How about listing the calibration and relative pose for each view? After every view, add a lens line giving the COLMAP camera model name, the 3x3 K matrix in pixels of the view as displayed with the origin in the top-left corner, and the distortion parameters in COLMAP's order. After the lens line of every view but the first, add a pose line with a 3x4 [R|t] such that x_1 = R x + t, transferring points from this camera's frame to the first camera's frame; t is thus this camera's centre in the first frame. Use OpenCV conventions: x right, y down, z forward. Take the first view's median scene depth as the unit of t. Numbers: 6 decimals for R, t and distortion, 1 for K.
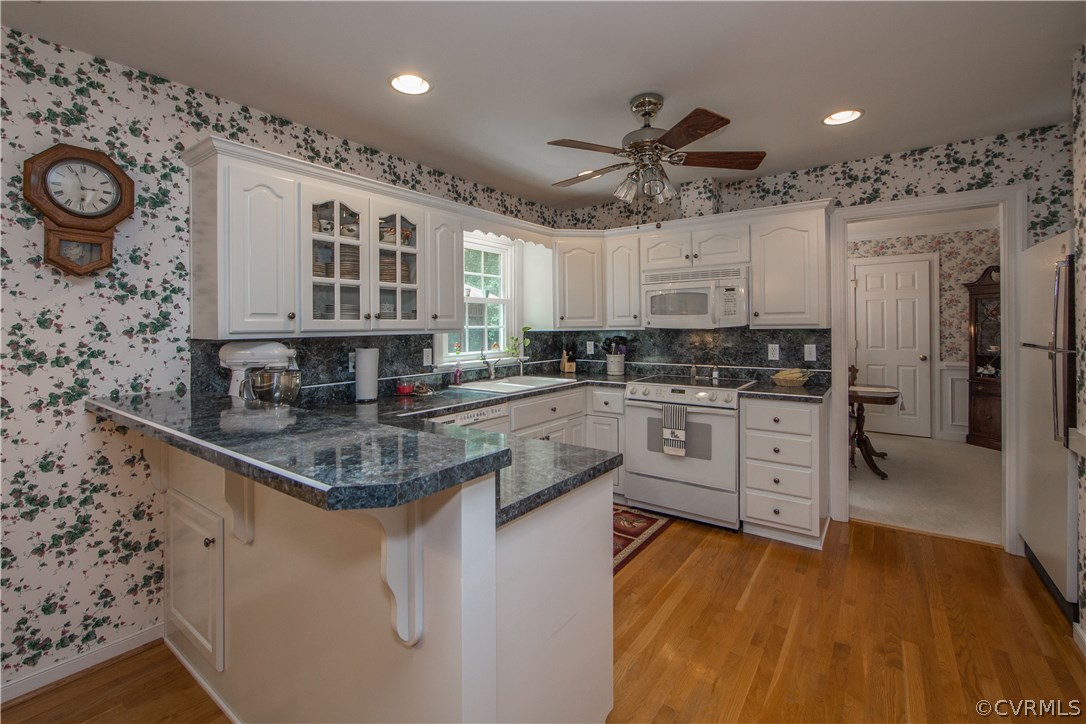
lens RADIAL K [[451.2, 0, 519.2], [0, 451.2, 335.4], [0, 0, 1]] dist [-0.011775, 0.001998]
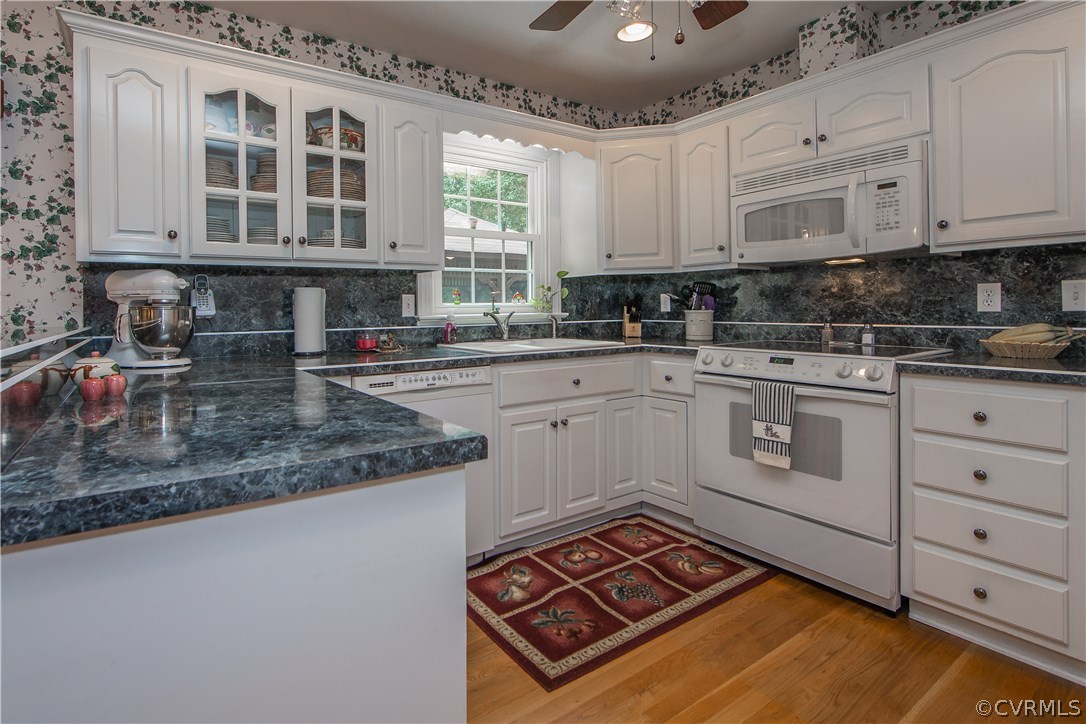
lens RADIAL K [[451.2, 0, 555.5], [0, 451.2, 335.2], [0, 0, 1]] dist [-0.011775, 0.001998]
pose [[0.943063, 0.002337, -0.332606, 0.275404], [-0.001807, 0.999997, 0.001901, 0.092077], [0.332610, -0.001191, 0.943064, 0.343189]]
